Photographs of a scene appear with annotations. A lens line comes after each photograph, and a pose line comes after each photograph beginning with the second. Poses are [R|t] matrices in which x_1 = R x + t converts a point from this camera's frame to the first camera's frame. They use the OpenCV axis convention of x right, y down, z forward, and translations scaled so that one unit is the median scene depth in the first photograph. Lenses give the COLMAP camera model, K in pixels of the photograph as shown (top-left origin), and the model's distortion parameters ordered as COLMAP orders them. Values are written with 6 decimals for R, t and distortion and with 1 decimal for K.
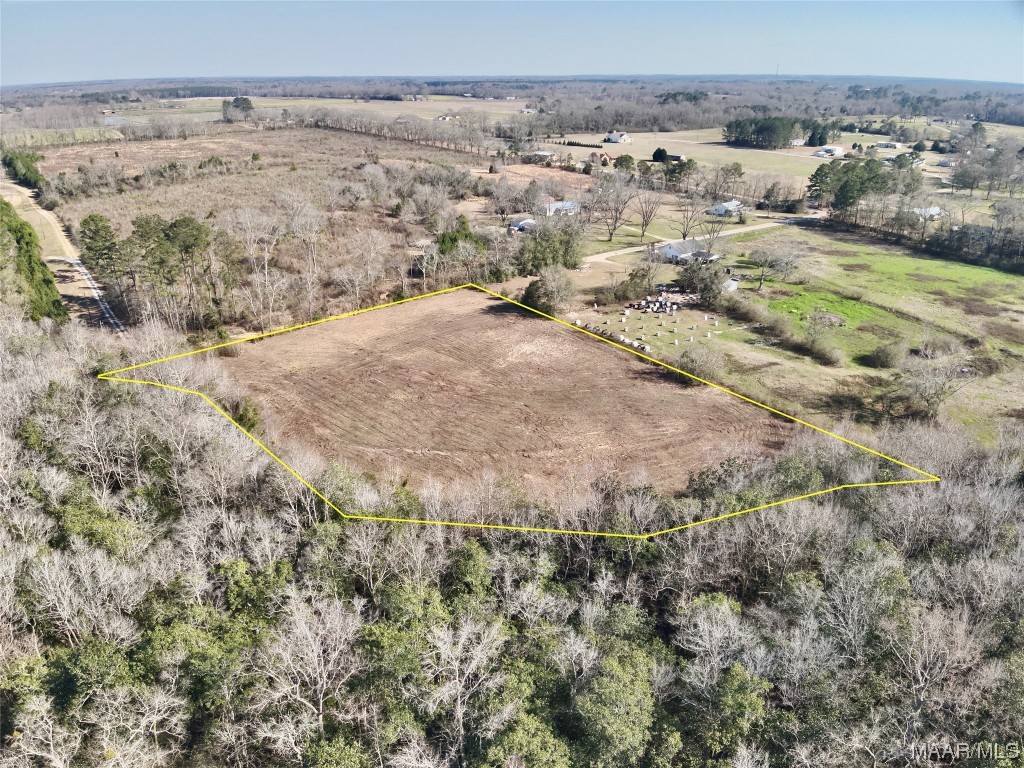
lens RADIAL K [[732.6, 0, 505.8], [0, 732.6, 390.0], [0, 0, 1]] dist [0.092808, -0.175884]
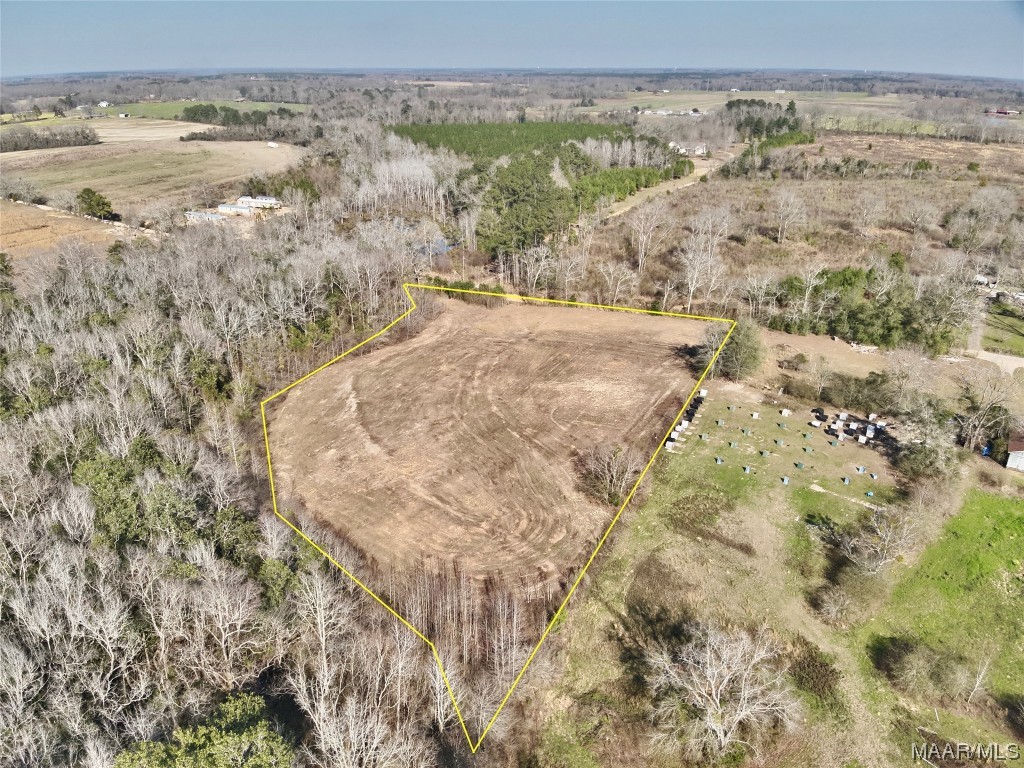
lens RADIAL K [[732.6, 0, 505.8], [0, 732.6, 390.0], [0, 0, 1]] dist [0.092808, -0.175884]
pose [[0.403172, 0.370014, -0.836984, 0.604596], [-0.362699, 0.904319, 0.225071, -0.177876], [0.840180, 0.212831, 0.498800, 0.412797]]
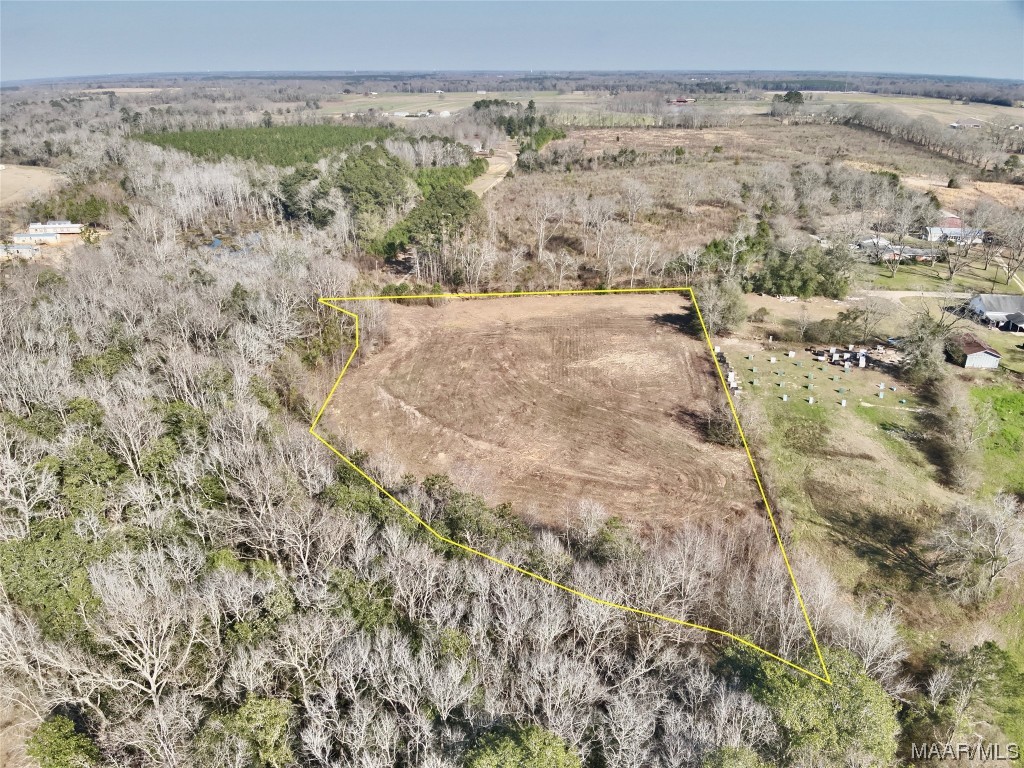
lens RADIAL K [[732.6, 0, 505.8], [0, 732.6, 390.0], [0, 0, 1]] dist [0.092808, -0.175884]
pose [[0.722232, 0.276604, -0.633933, 0.452401], [-0.272049, 0.956281, 0.107311, -0.066597], [0.635901, 0.094958, 0.765906, 0.156504]]
